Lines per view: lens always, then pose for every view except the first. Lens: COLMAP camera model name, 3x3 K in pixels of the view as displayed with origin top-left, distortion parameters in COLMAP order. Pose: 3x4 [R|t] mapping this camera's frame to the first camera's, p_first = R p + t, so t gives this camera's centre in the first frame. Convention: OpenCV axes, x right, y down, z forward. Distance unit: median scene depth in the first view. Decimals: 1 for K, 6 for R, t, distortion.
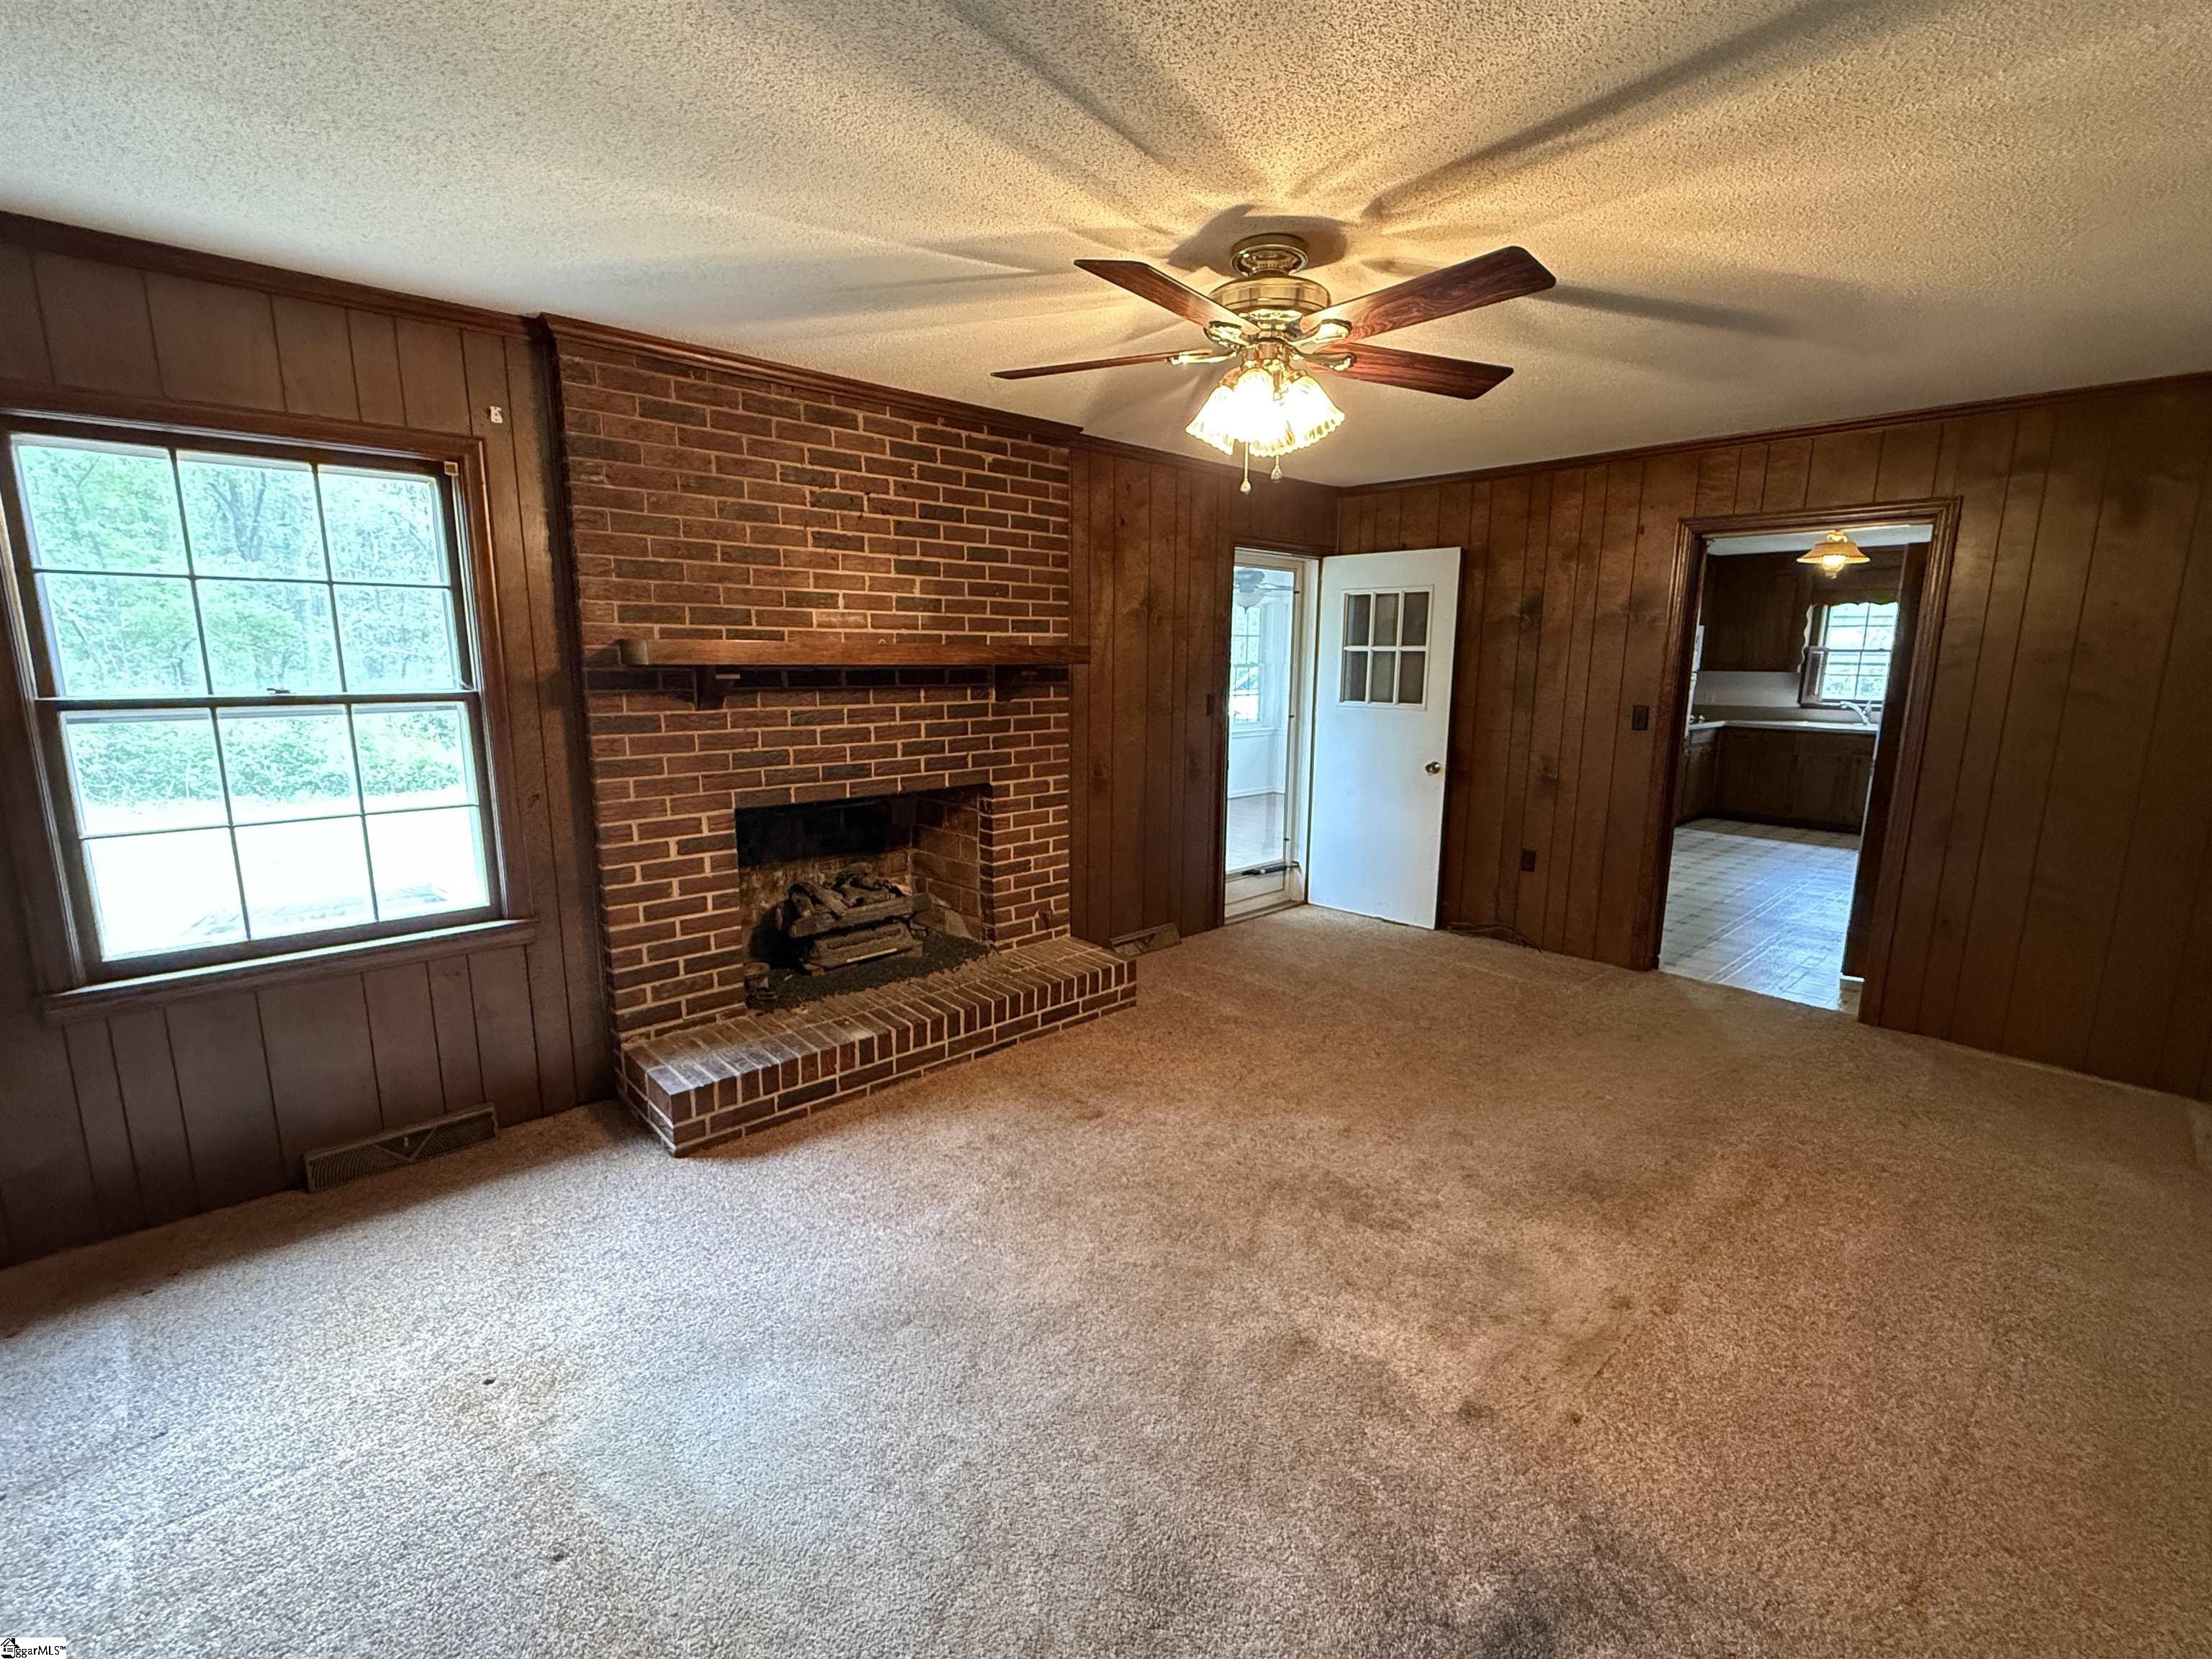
lens RADIAL K [[967.9, 0, 1106.8], [0, 967.9, 828.4], [0, 0, 1]] dist [-0.001204, 0.000184]
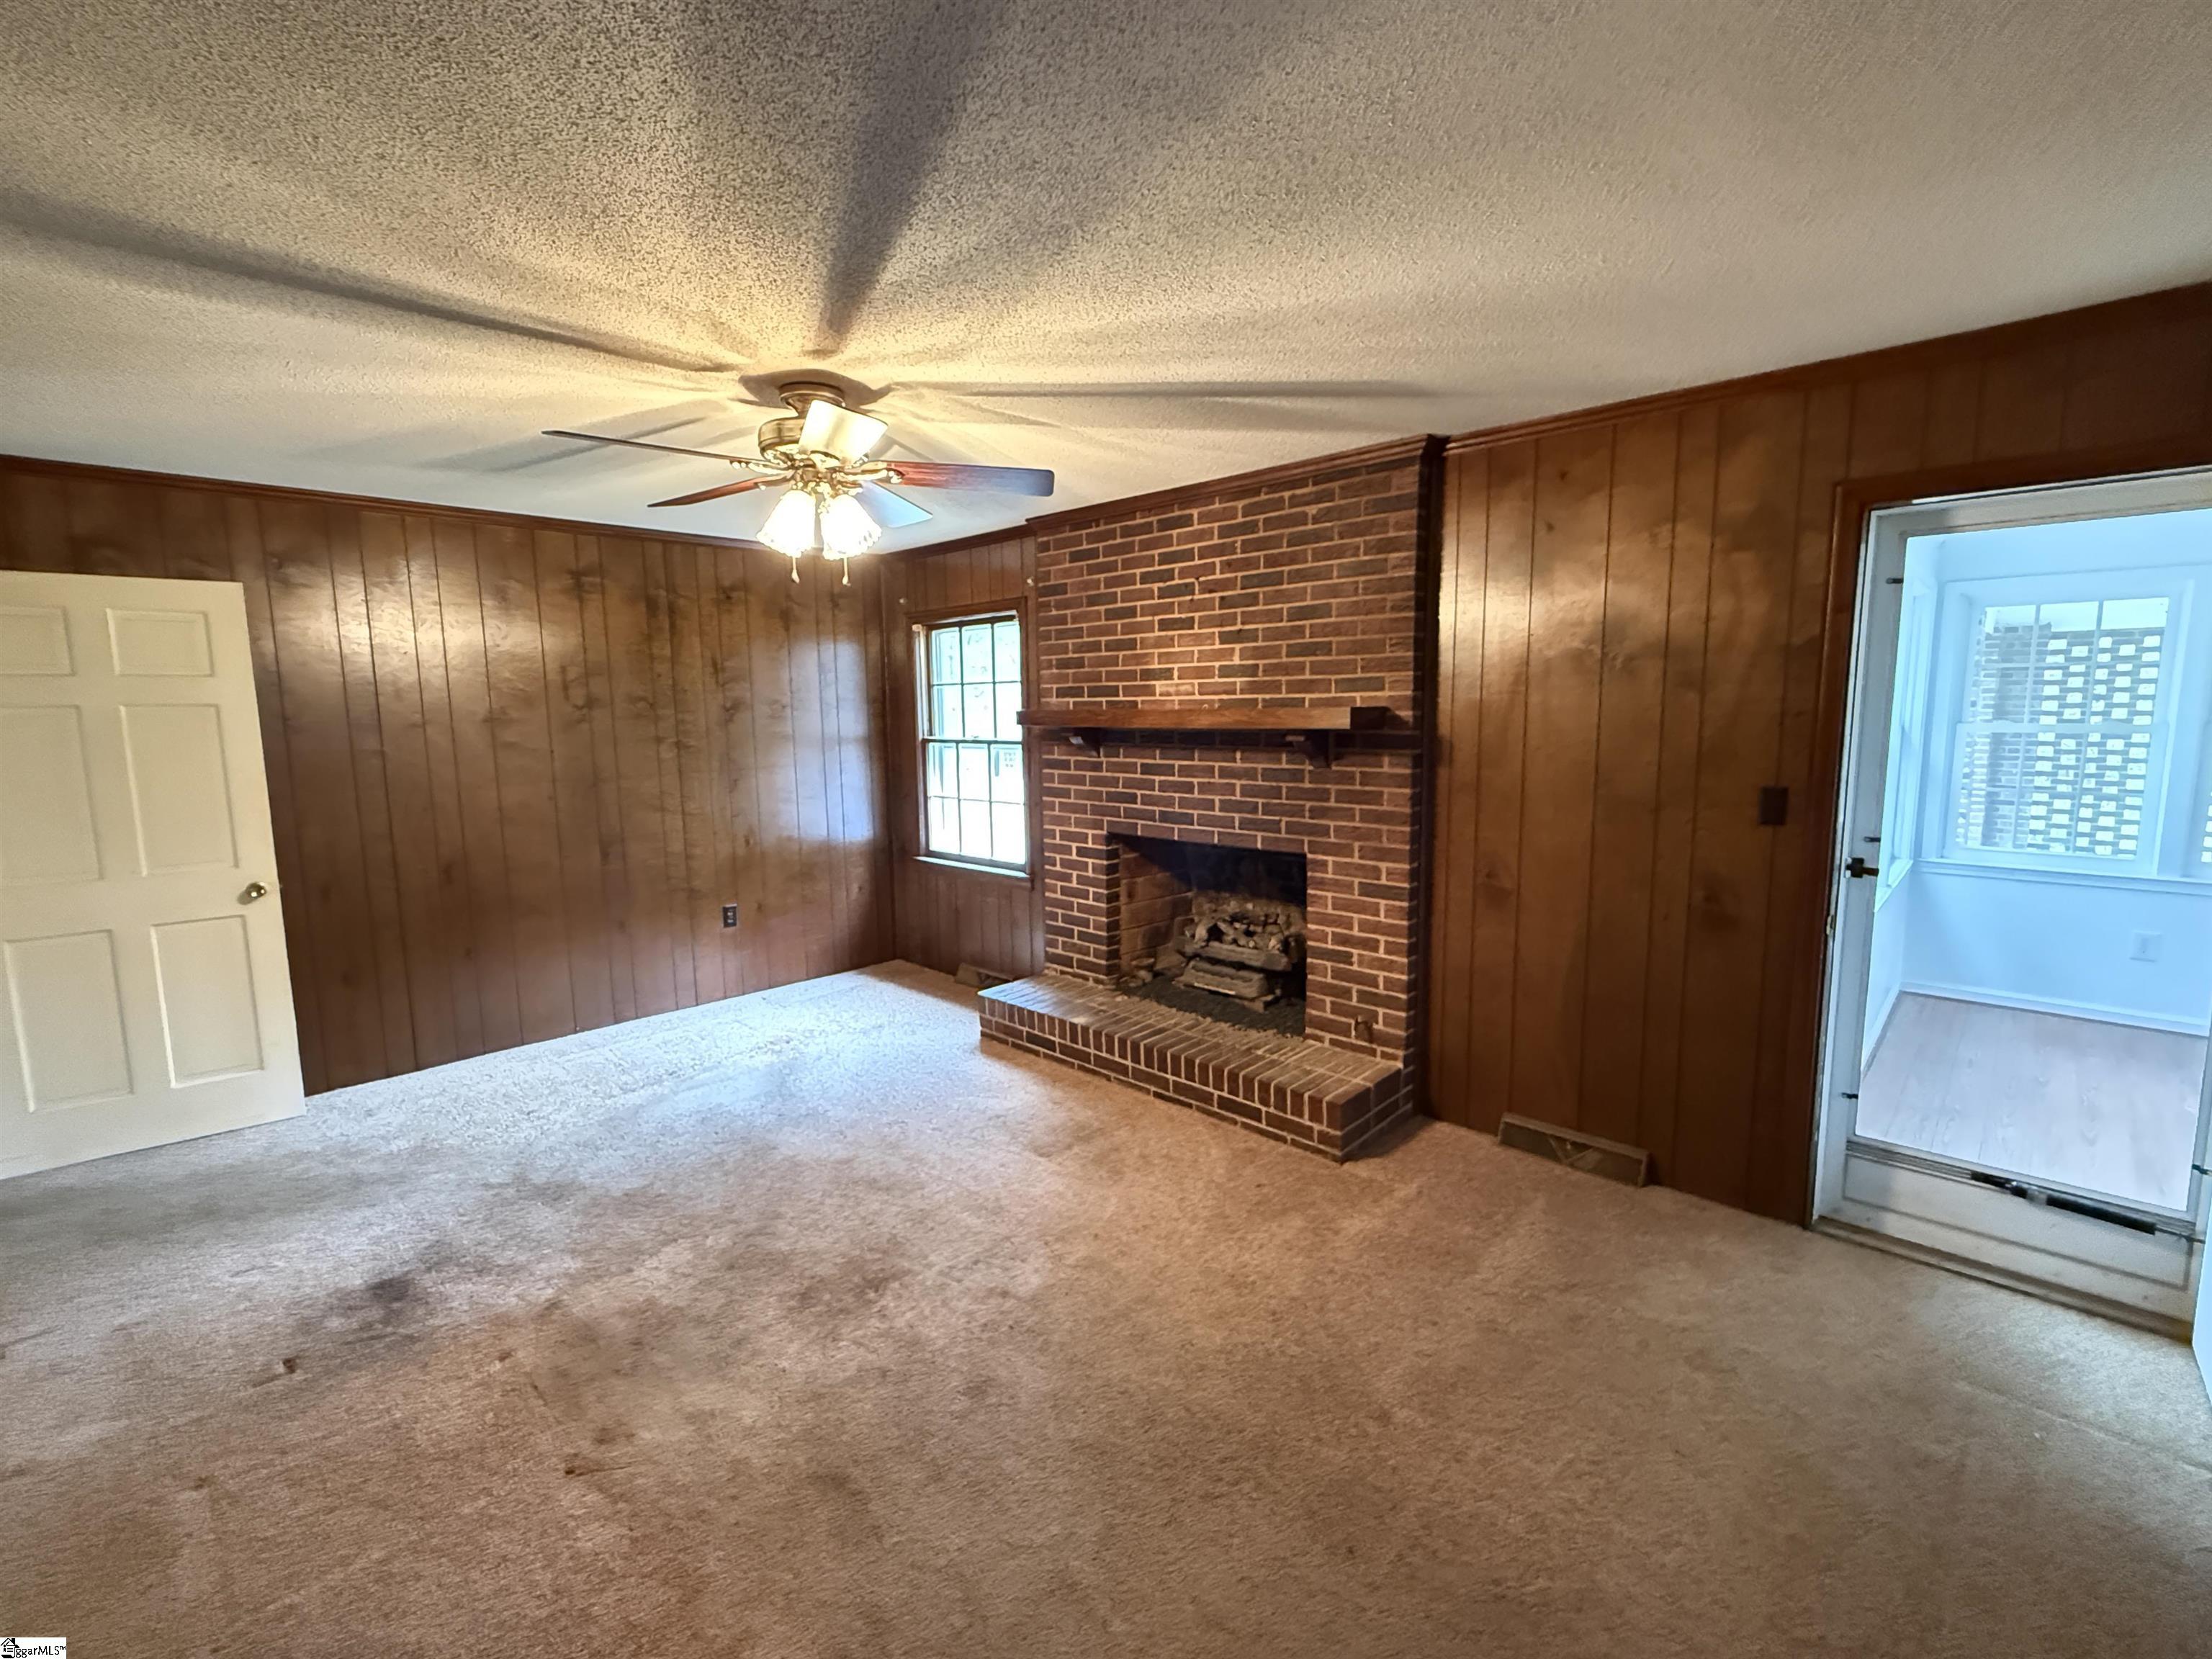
lens RADIAL K [[967.9, 0, 1106.8], [0, 967.9, 828.4], [0, 0, 1]] dist [-0.001204, 0.000184]
pose [[0.061510, 0.116967, -0.991229, 0.891143], [-0.165652, 0.980533, 0.105425, -0.155903], [0.984264, 0.157715, 0.079688, 0.830776]]
